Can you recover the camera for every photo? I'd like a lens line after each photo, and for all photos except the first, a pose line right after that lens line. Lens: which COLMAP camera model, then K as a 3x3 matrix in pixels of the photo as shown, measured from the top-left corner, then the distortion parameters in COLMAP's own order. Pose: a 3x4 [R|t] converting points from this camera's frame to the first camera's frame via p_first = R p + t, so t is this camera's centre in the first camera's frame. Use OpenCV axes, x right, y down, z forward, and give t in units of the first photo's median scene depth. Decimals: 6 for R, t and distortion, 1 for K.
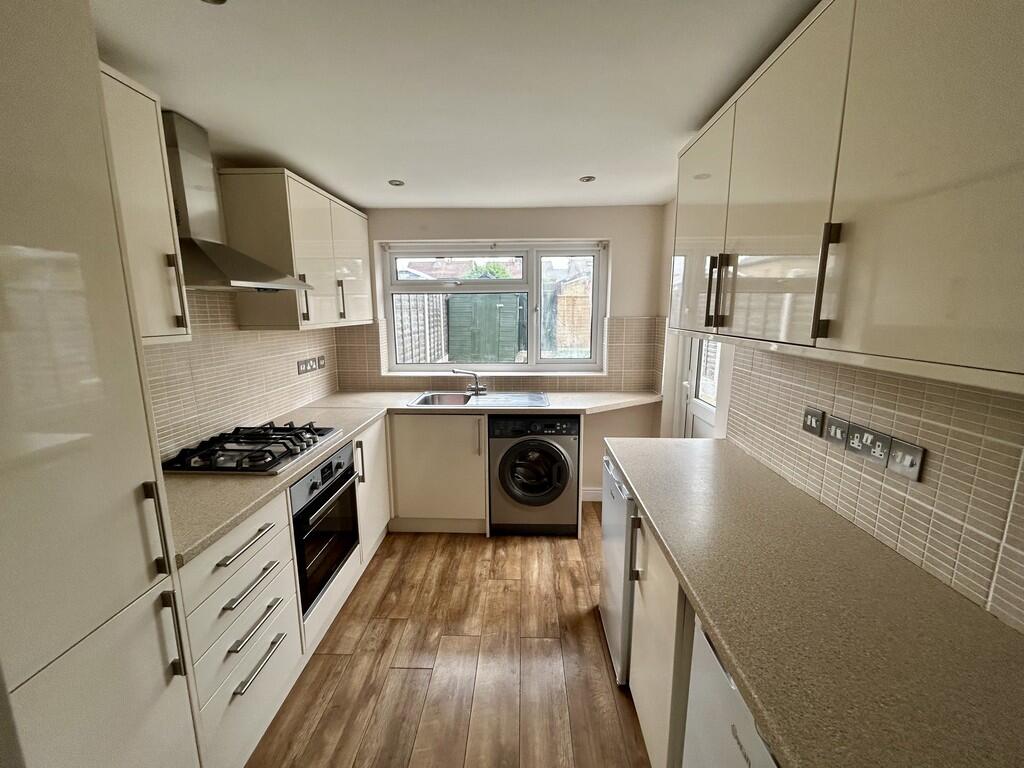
lens RADIAL K [[414.6, 0, 511.0], [0, 414.6, 382.2], [0, 0, 1]] dist [-0.000904, 0.000689]
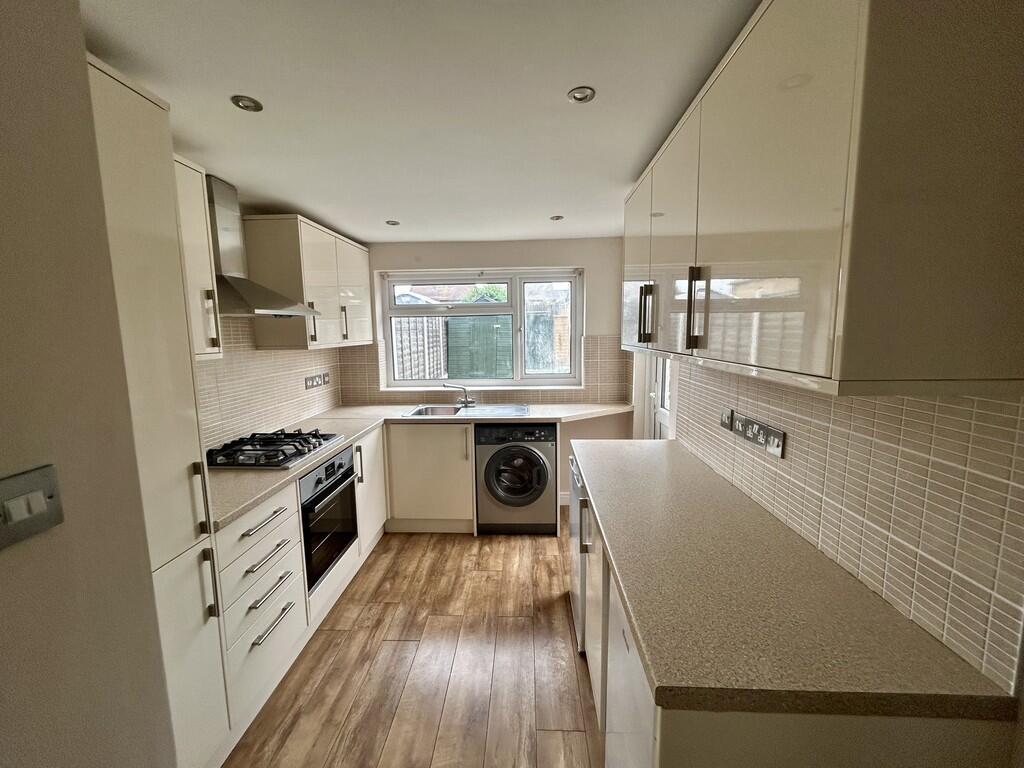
lens RADIAL K [[414.6, 0, 511.0], [0, 414.6, 382.2], [0, 0, 1]] dist [-0.000904, 0.000689]
pose [[0.999937, -0.009052, -0.006591, 0.063848], [0.008728, 0.998829, -0.047584, 0.025291], [0.007014, 0.047523, 0.998845, -0.148565]]
